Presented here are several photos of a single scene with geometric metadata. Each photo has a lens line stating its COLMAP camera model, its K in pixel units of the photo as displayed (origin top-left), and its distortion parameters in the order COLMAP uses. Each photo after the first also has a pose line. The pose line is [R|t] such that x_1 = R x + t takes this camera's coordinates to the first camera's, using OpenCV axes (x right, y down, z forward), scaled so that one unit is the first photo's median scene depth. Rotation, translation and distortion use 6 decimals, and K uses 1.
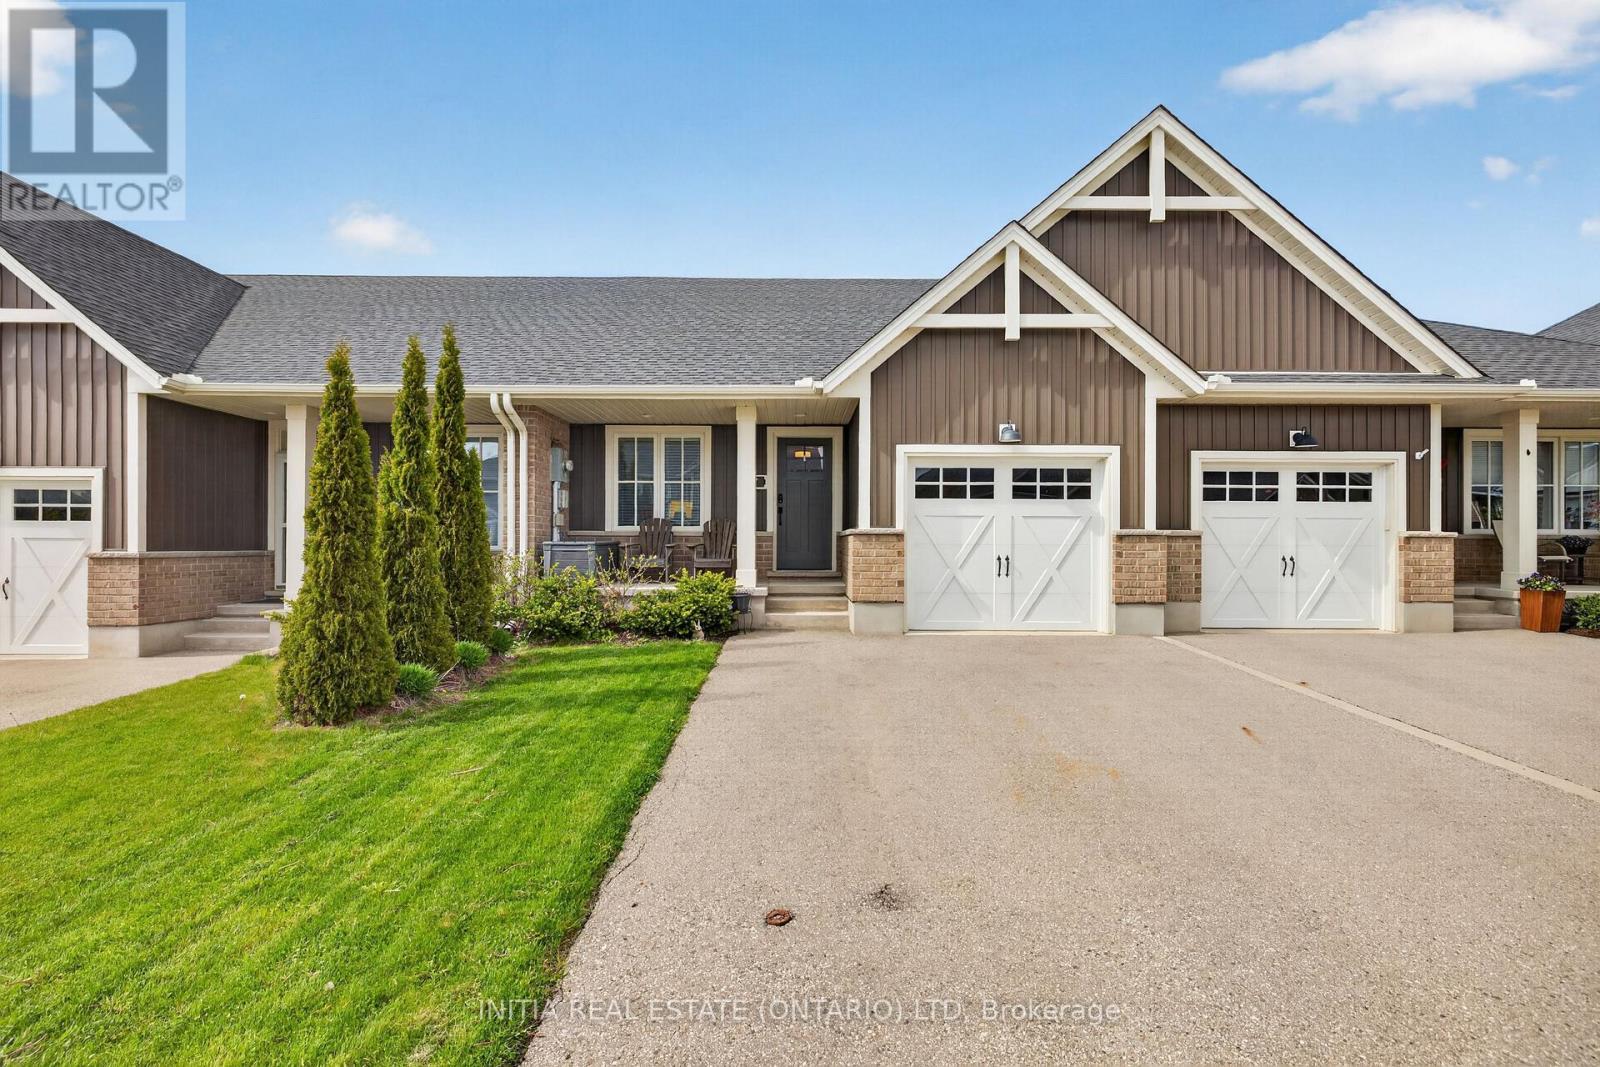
lens RADIAL K [[660.7, 0, 802.5], [0, 660.7, 543.5], [0, 0, 1]] dist [0.003160, -0.000211]
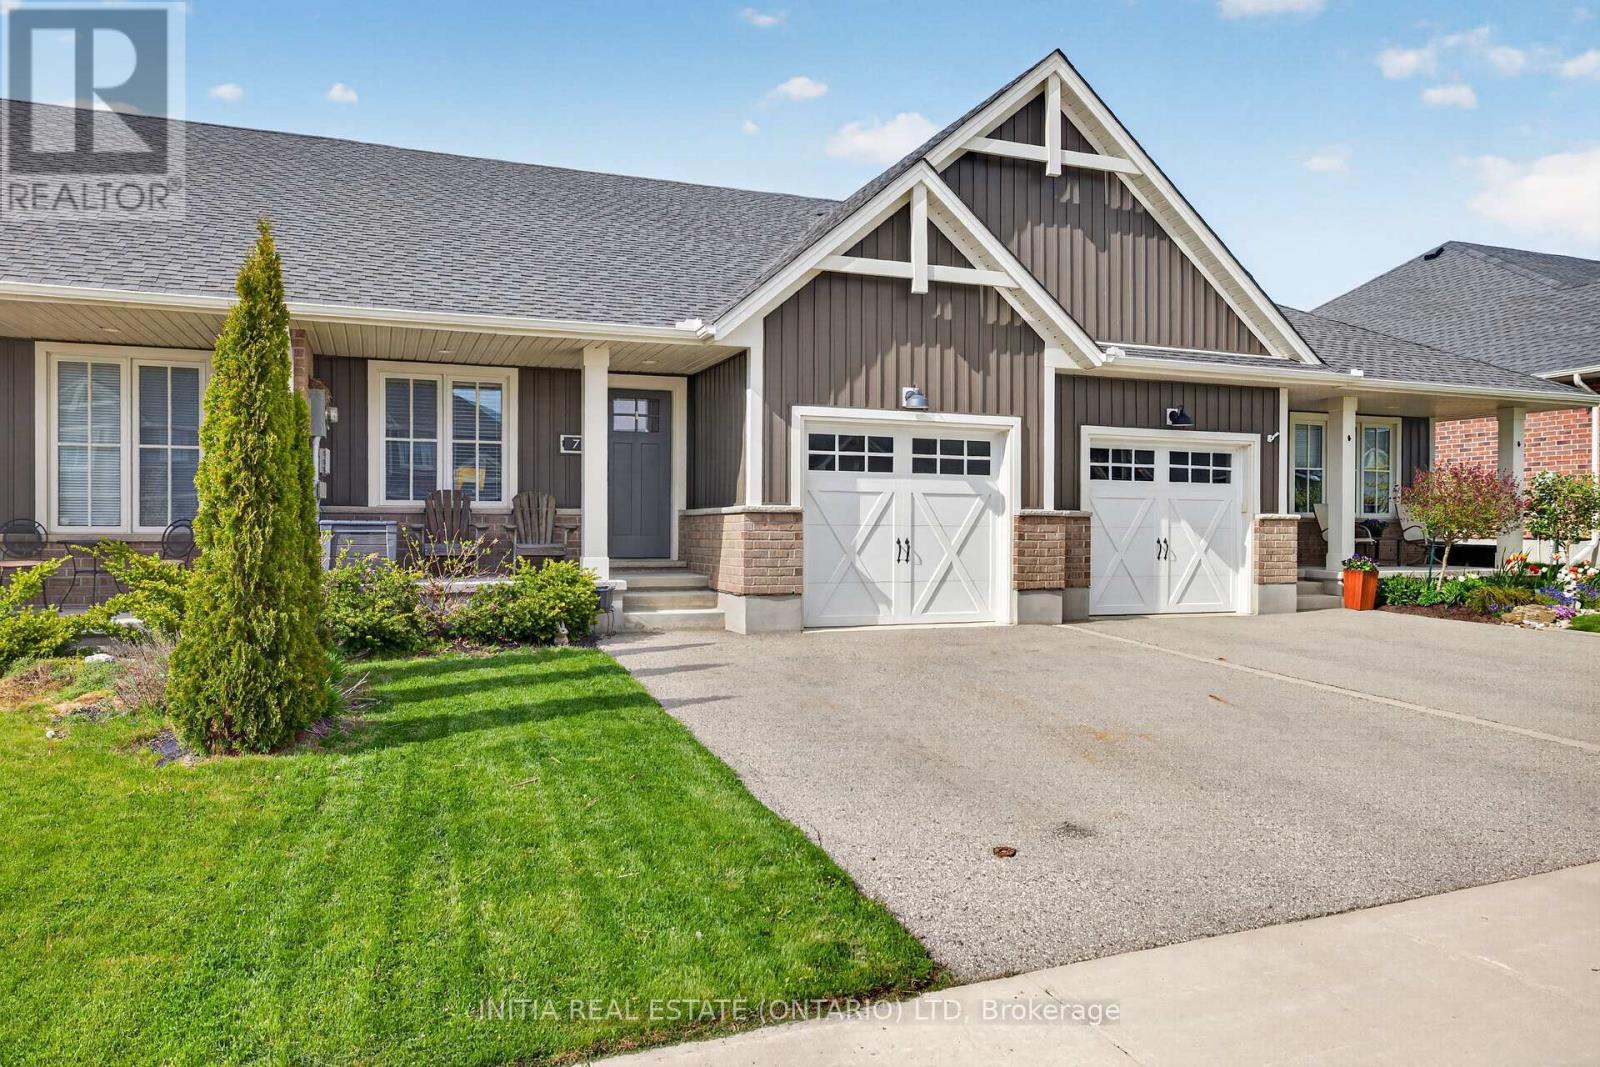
lens RADIAL K [[877.8, 0, 800.0], [0, 877.8, 533.5], [0, 0, 1]] dist [-0.007461, 0.000283]
pose [[0.953943, -0.000989, 0.299987, -0.171268], [-0.000921, 0.999980, 0.006226, 0.004891], [-0.299987, -0.006215, 0.953923, -0.063305]]
